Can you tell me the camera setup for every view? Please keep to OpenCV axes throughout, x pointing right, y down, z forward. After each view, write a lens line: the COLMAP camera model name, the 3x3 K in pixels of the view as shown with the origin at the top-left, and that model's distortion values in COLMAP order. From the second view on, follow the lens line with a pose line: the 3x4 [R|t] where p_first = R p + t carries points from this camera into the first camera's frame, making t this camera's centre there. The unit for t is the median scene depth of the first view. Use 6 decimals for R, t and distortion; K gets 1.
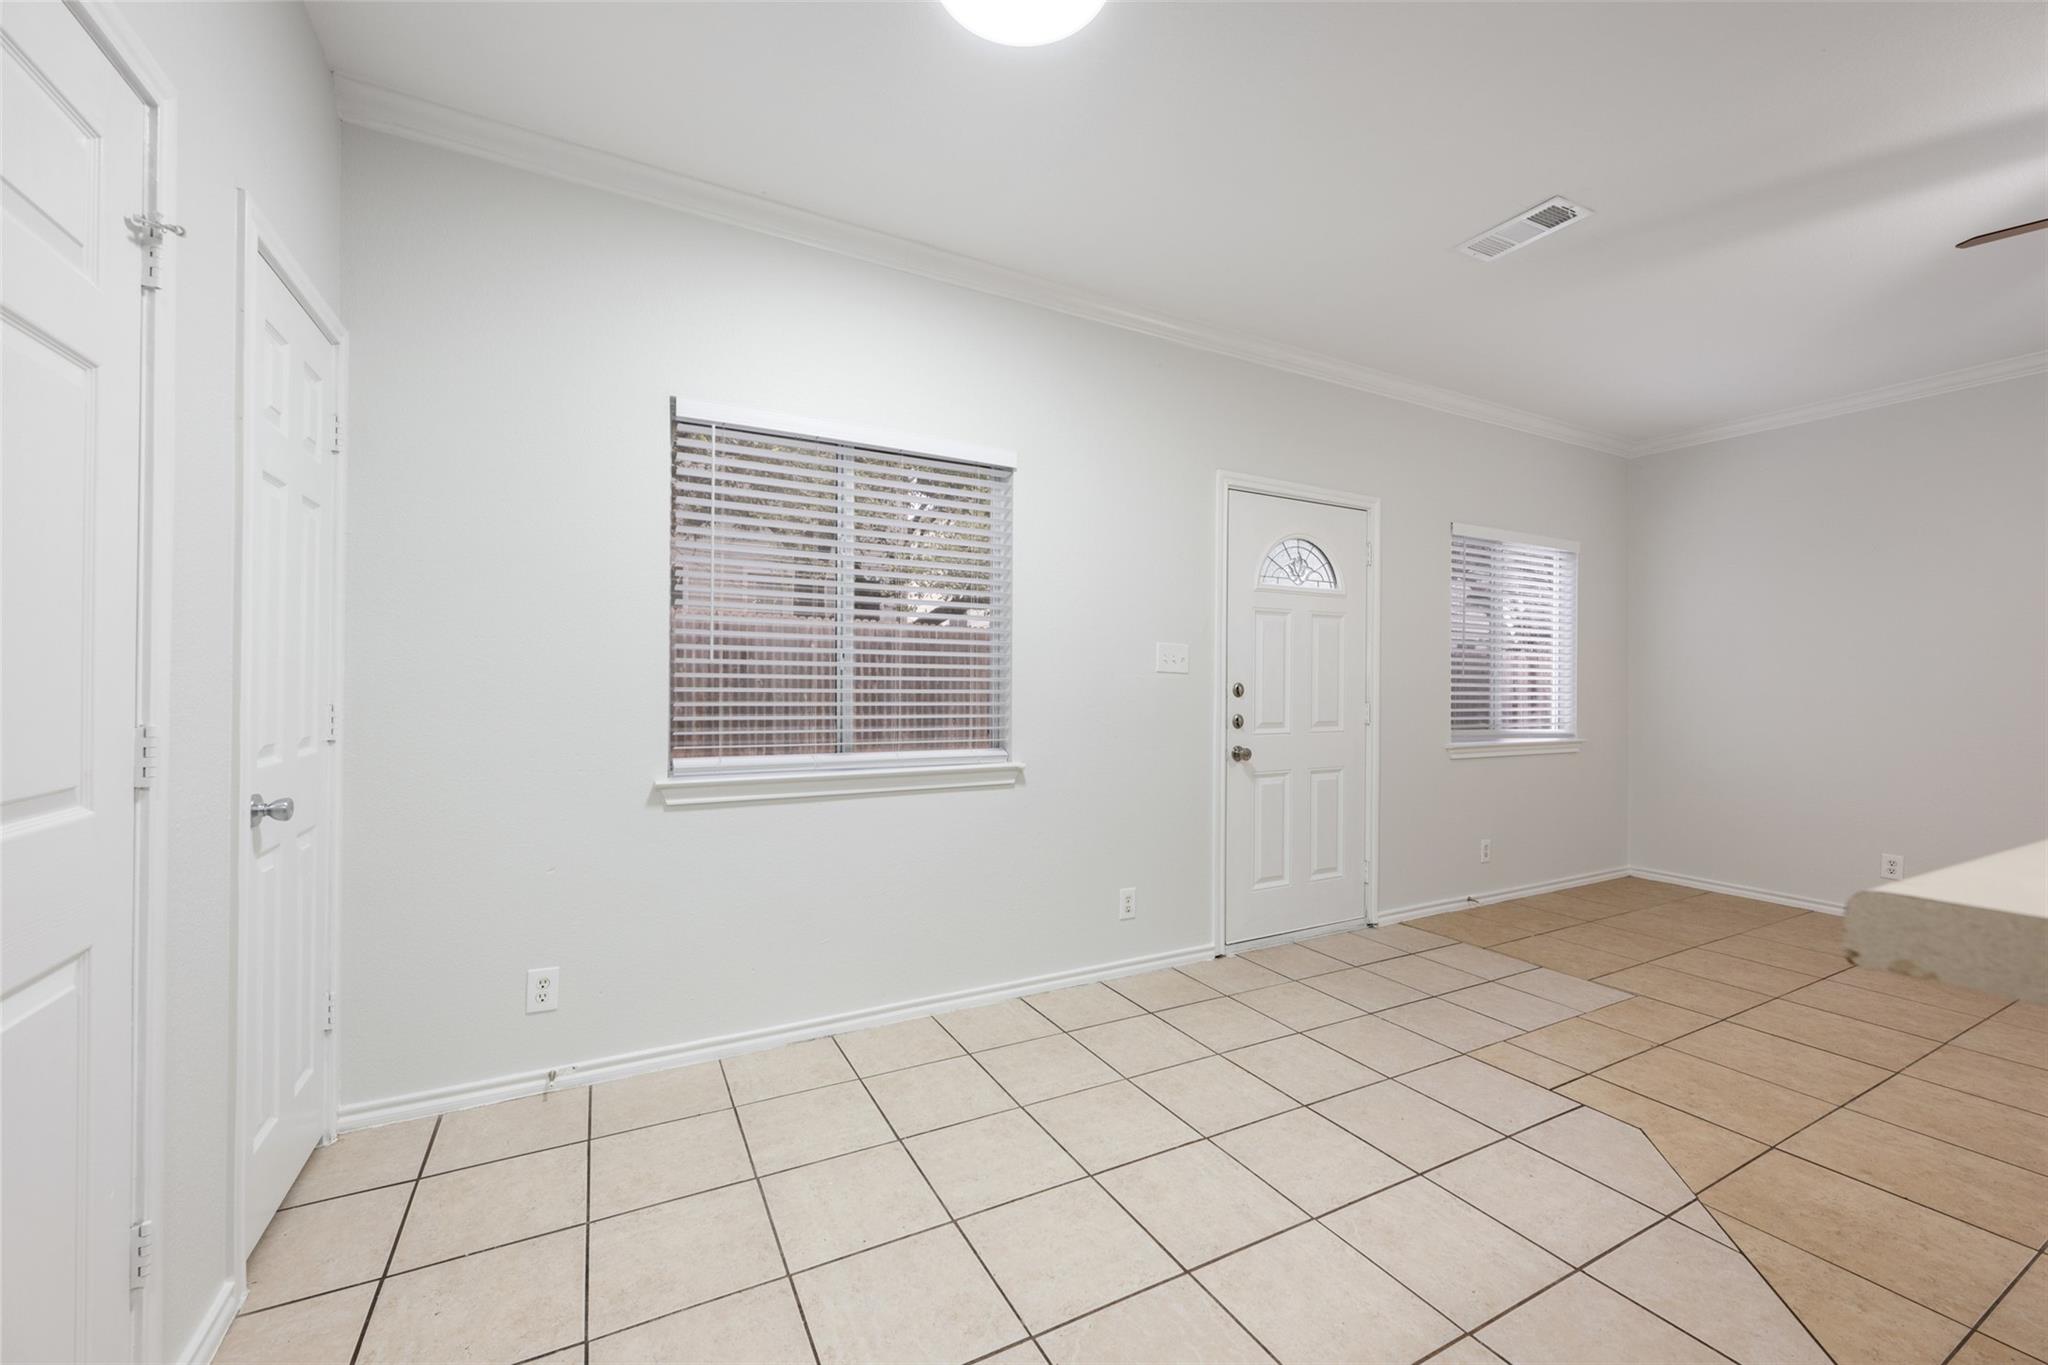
lens RADIAL K [[804.7, 0, 1021.9], [0, 804.7, 683.1], [0, 0, 1]] dist [-0.000373, -0.000146]
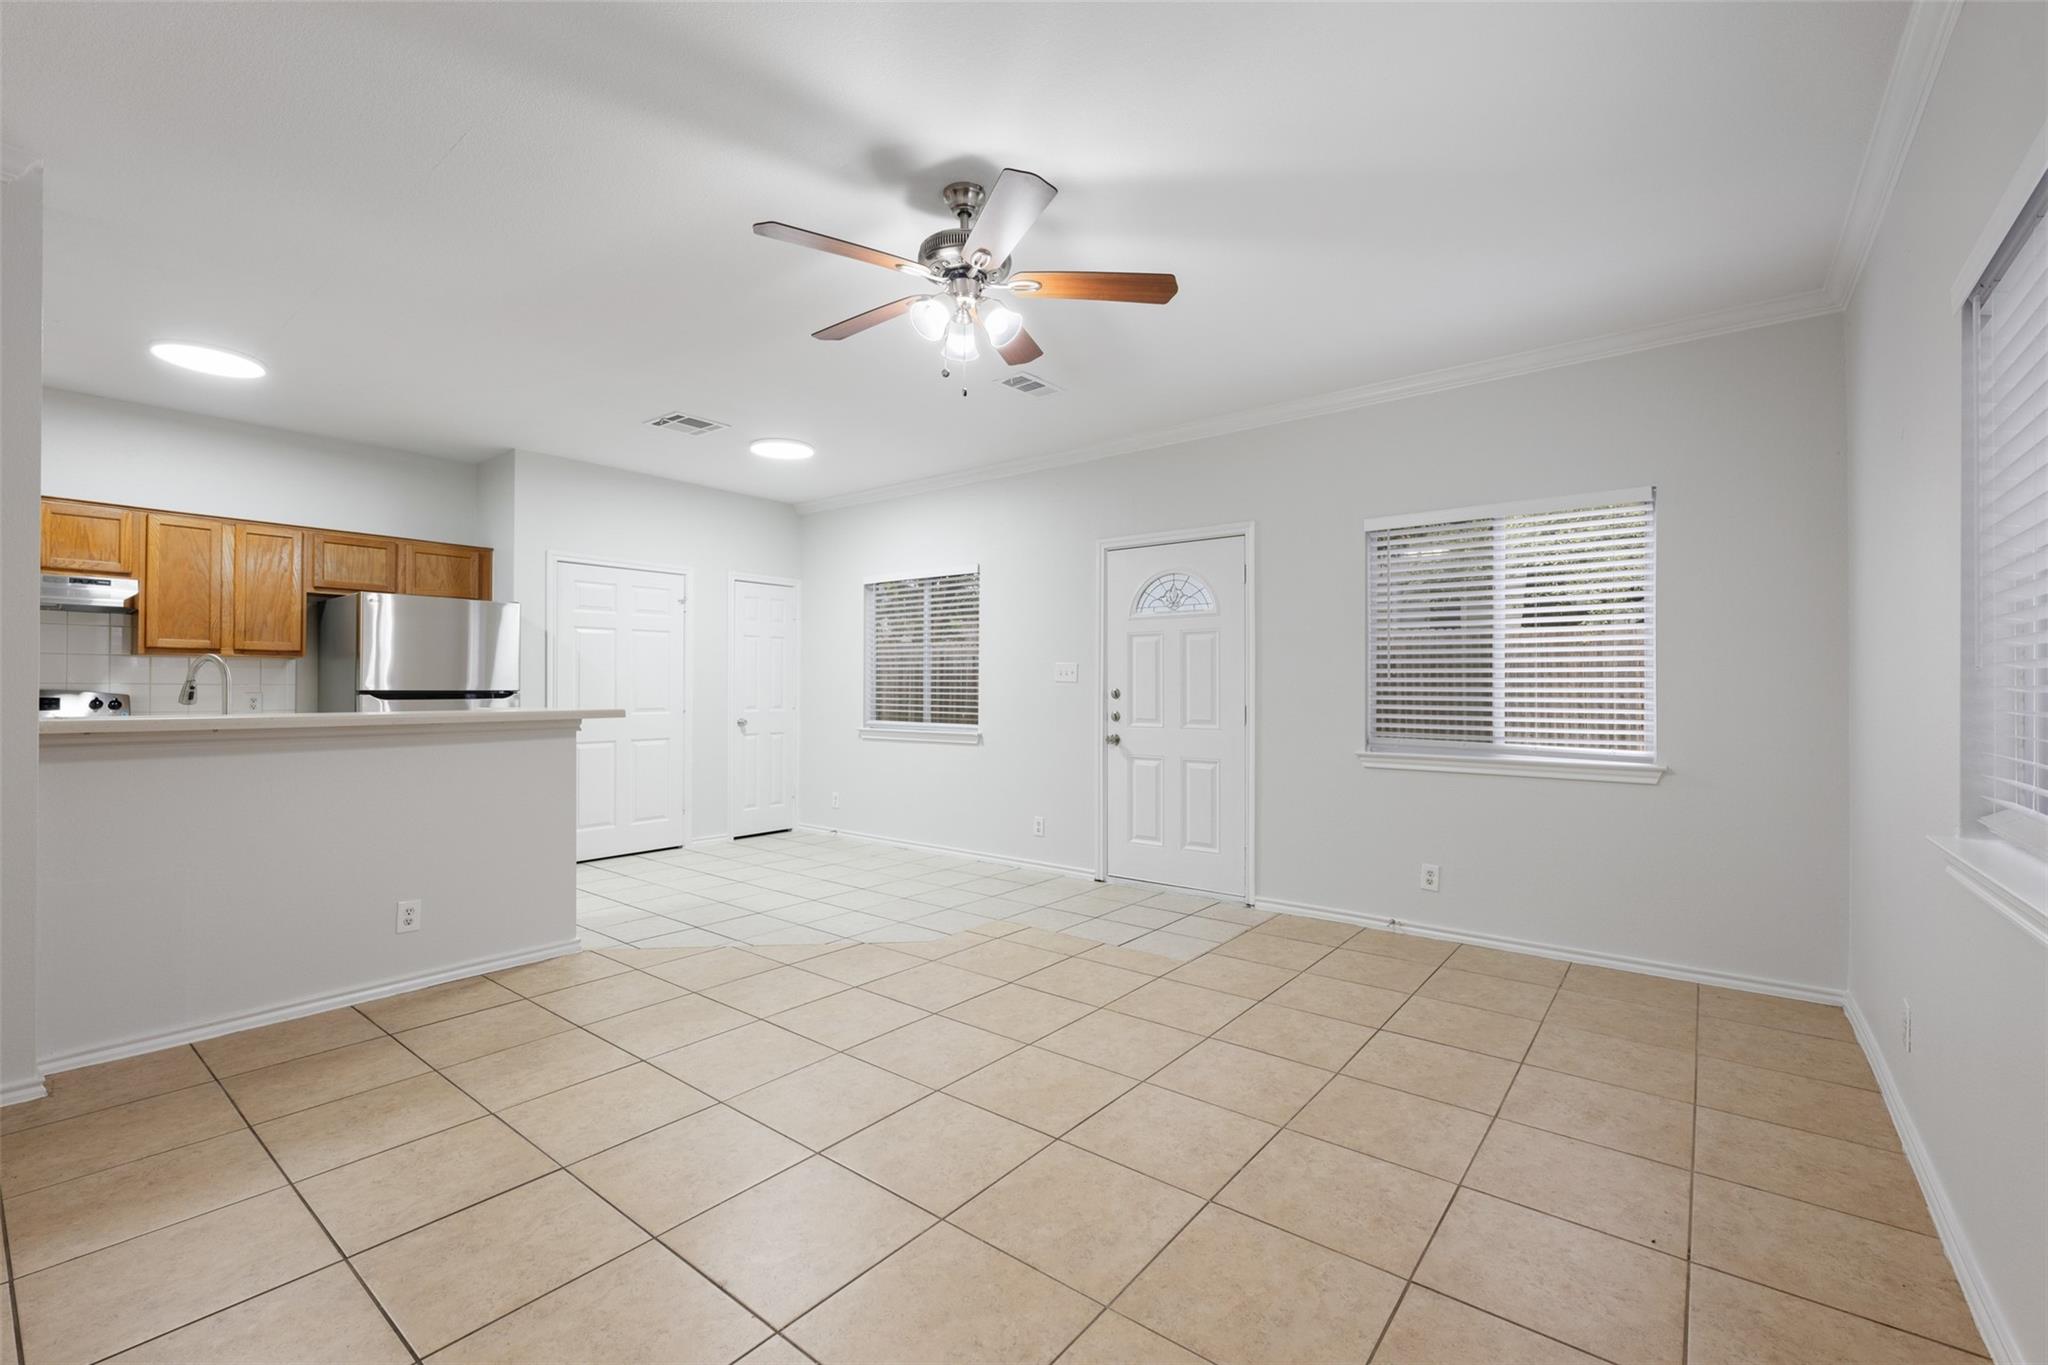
lens RADIAL K [[865.6, 0, 1021.6], [0, 865.6, 685.4], [0, 0, 1]] dist [0.000301, 0.000070]
pose [[0.394713, -0.009028, -0.918760, 1.773465], [0.001554, 0.999957, -0.009158, 0.008867], [0.918803, 0.002187, 0.394710, 0.297779]]
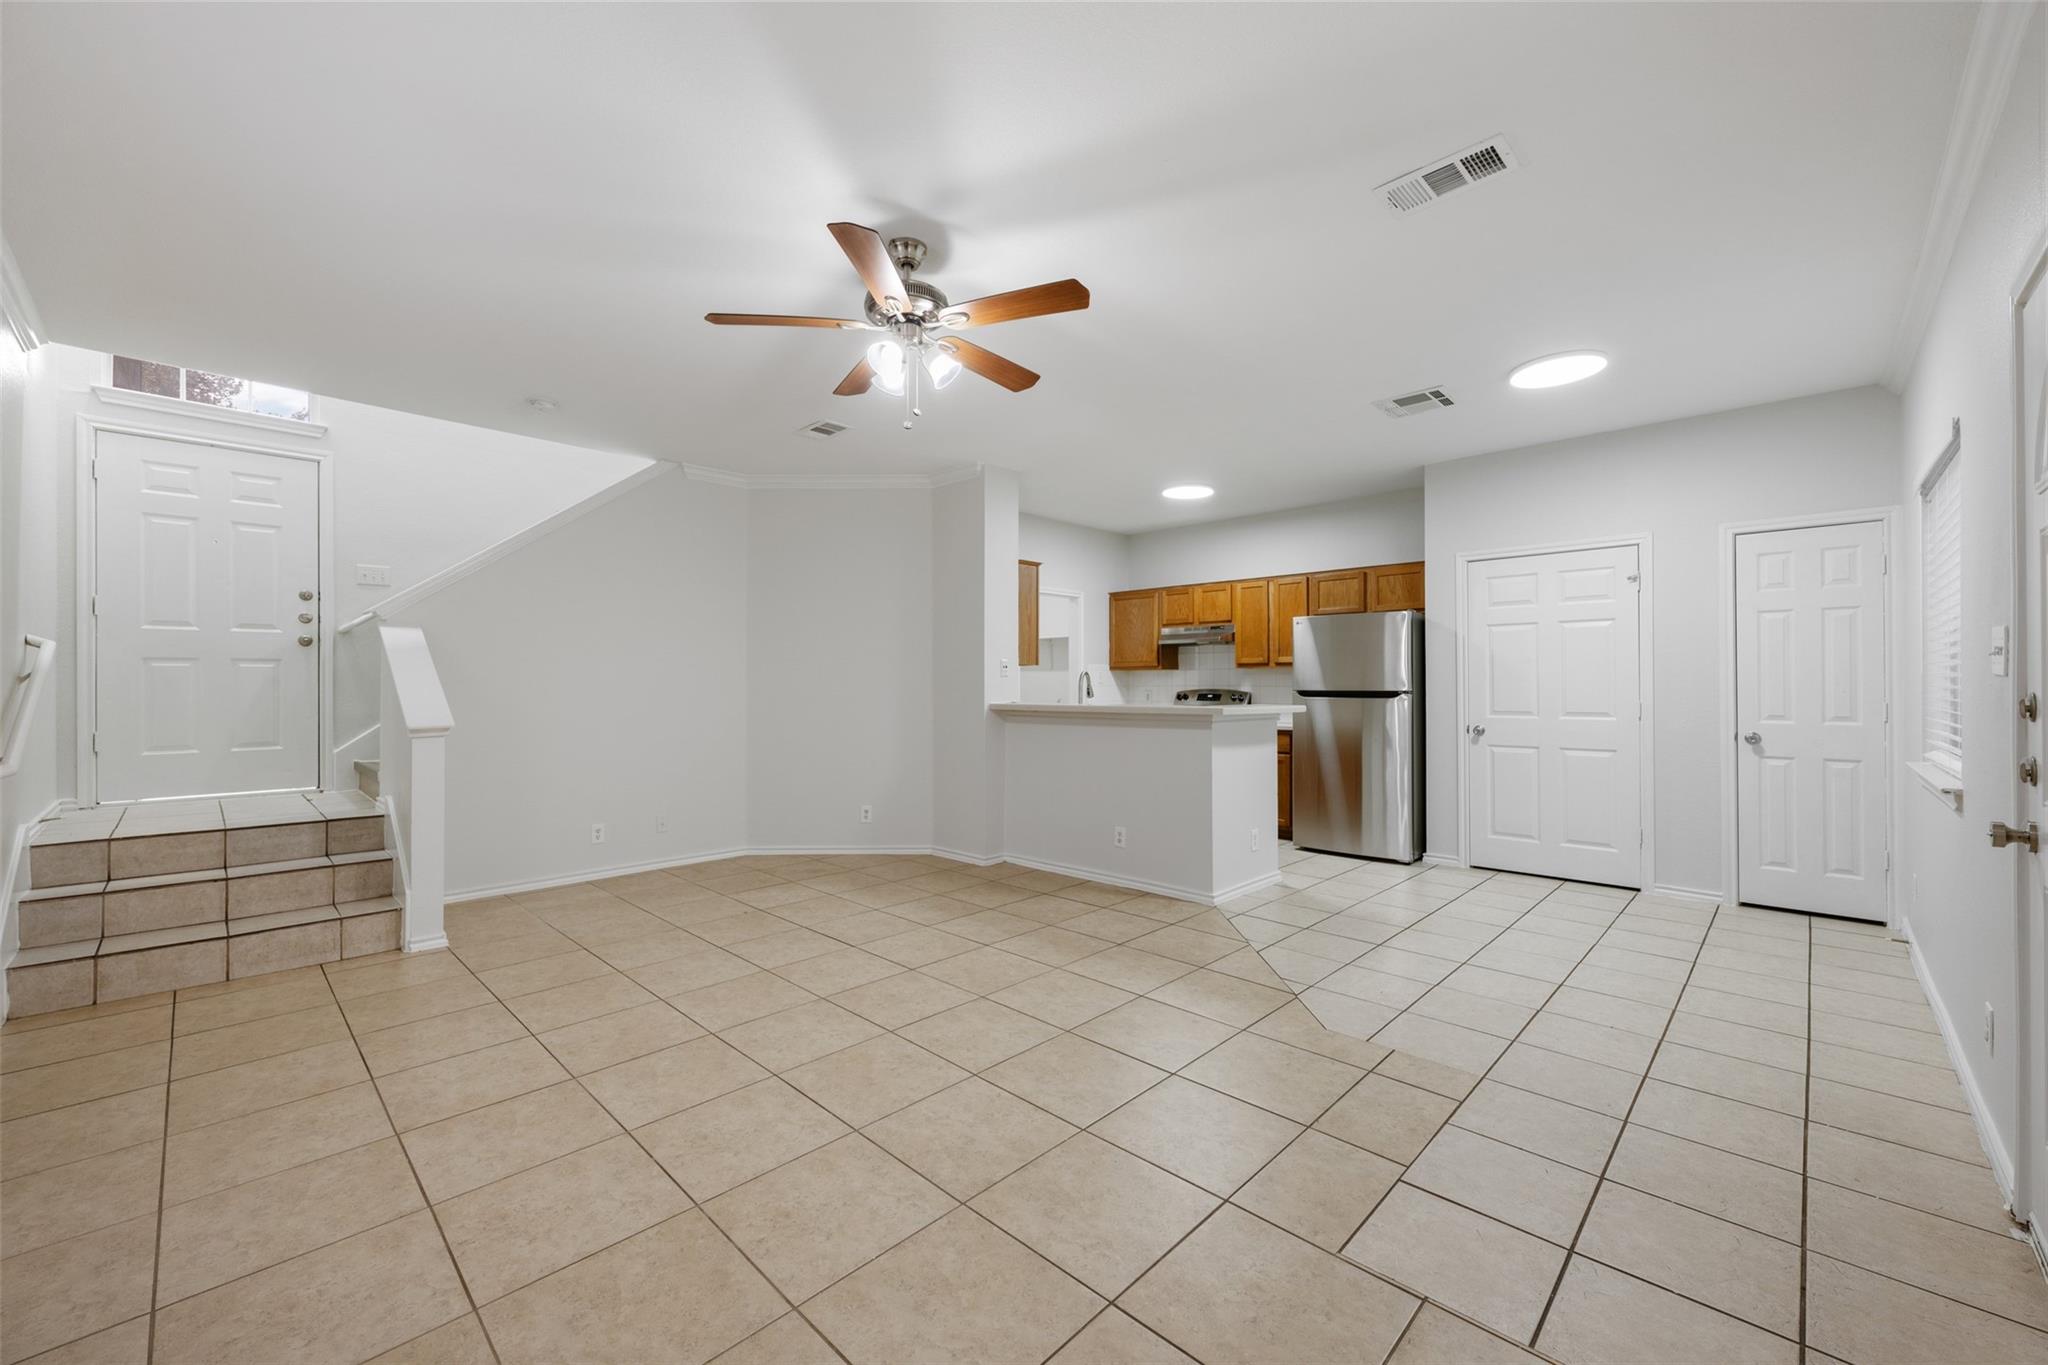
lens RADIAL K [[804.7, 0, 1021.9], [0, 804.7, 683.1], [0, 0, 1]] dist [-0.000373, -0.000146]
pose [[-0.952956, -0.006747, -0.303035, 1.127099], [-0.005146, 0.999968, -0.006079, -0.000152], [0.303066, -0.004234, -0.952960, 1.441926]]
